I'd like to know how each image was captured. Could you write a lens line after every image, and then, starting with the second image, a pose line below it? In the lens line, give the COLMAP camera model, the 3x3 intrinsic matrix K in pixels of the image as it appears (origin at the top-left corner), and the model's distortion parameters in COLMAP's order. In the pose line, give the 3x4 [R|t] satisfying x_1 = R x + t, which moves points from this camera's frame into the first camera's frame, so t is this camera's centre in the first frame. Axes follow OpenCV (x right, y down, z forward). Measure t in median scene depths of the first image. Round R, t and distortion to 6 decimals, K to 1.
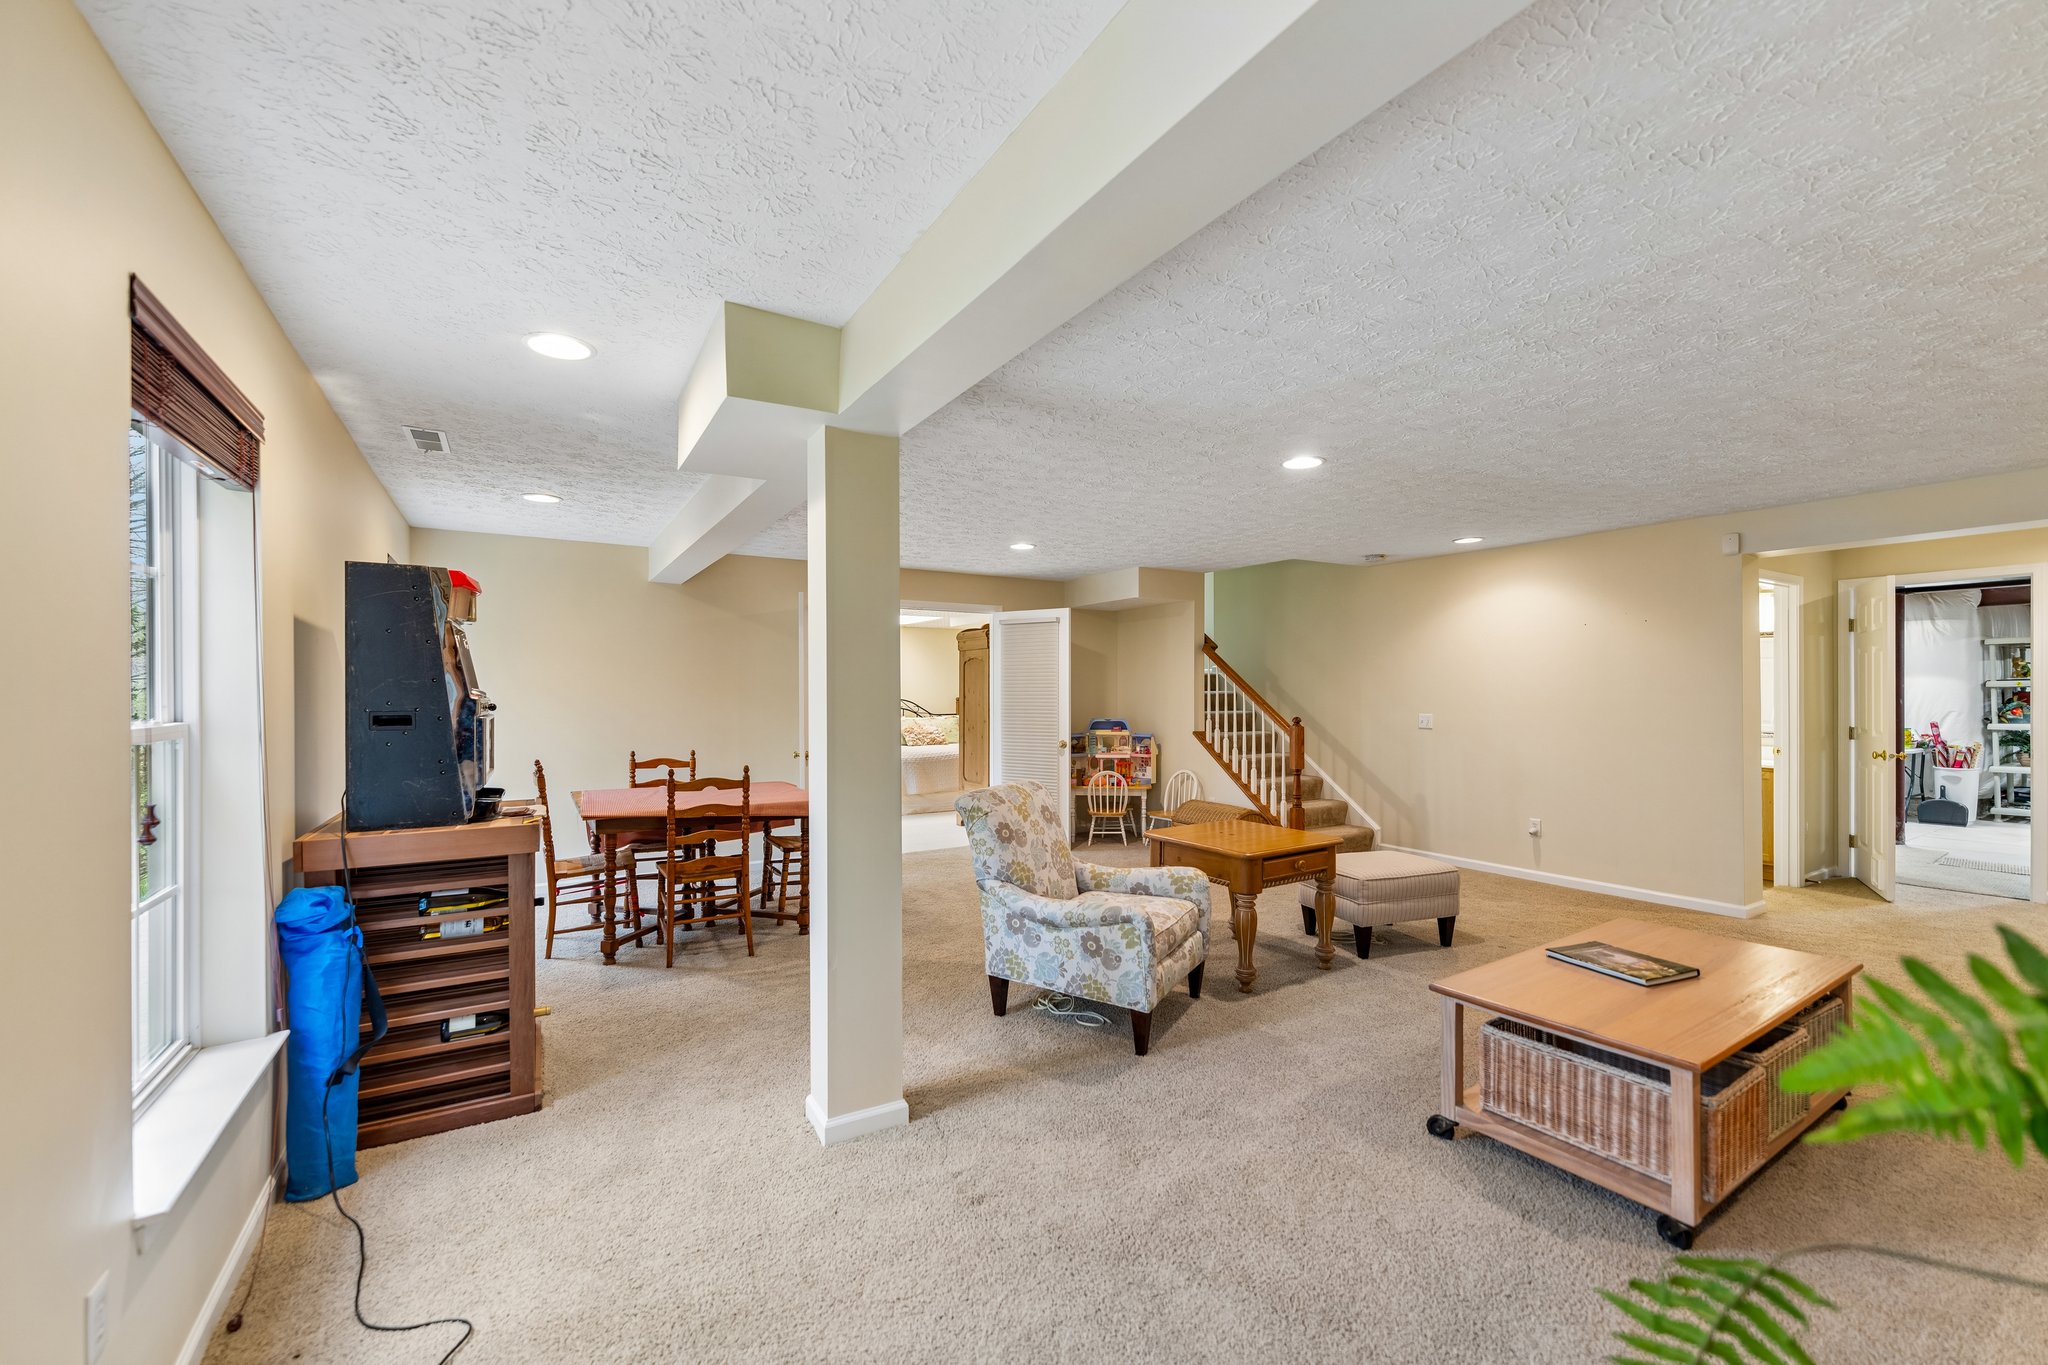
lens RADIAL K [[811.3, 0, 1024.0], [0, 811.3, 682.5], [0, 0, 1]] dist [0.000170, 0.000021]
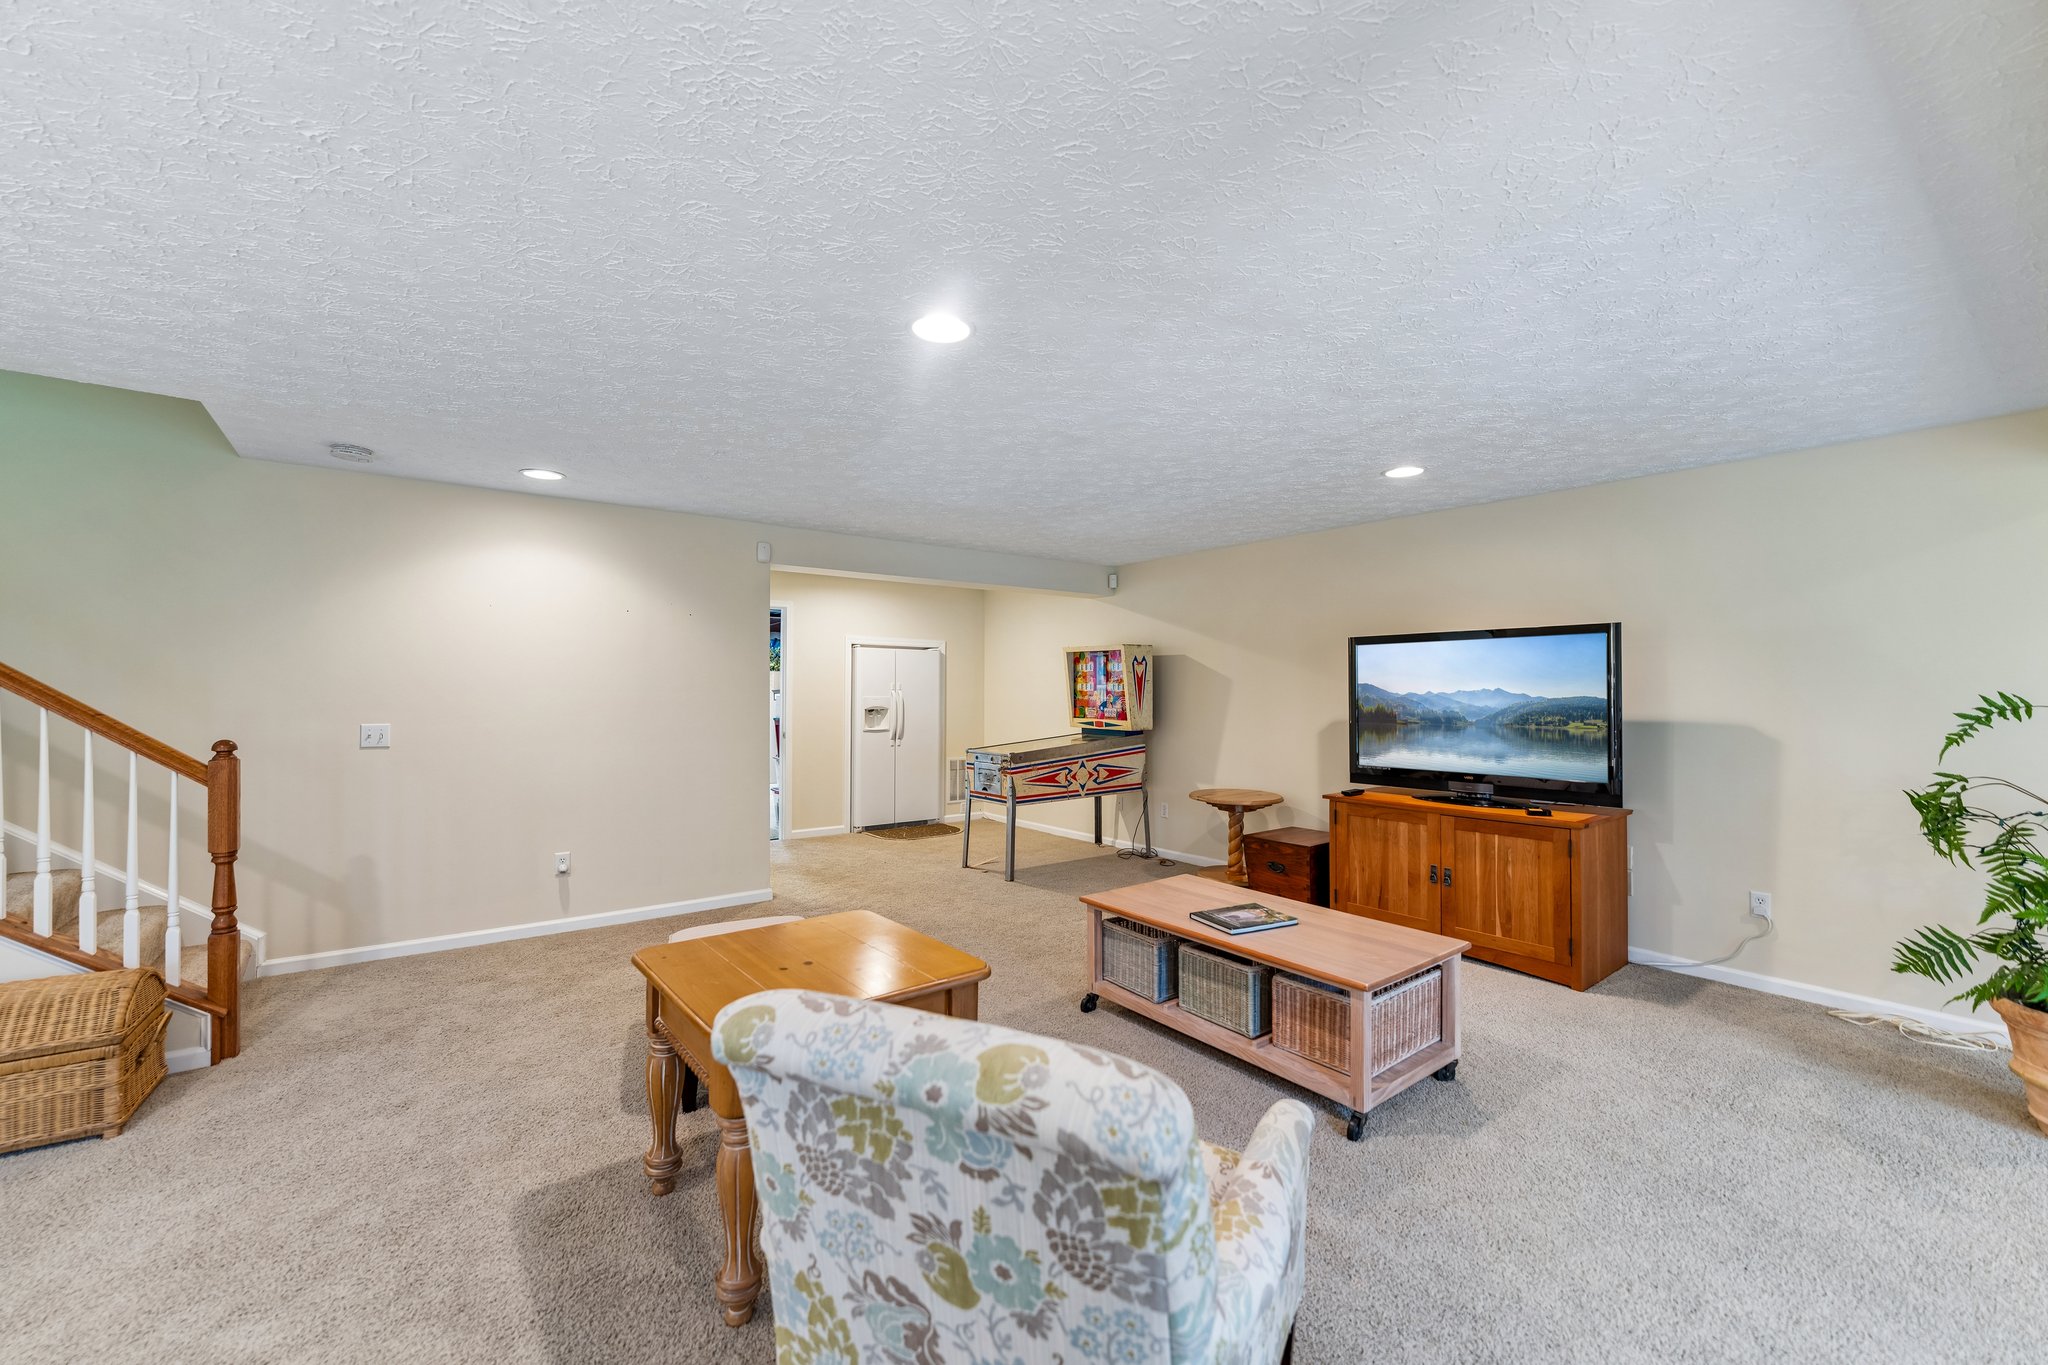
lens RADIAL K [[811.3, 0, 1024.0], [0, 811.3, 682.5], [0, 0, 1]] dist [0.000170, 0.000021]
pose [[-0.093818, 0.007979, 0.995557, -0.190675], [-0.013984, 0.999859, -0.009332, 0.006644], [-0.995491, -0.014797, -0.093694, 0.647373]]
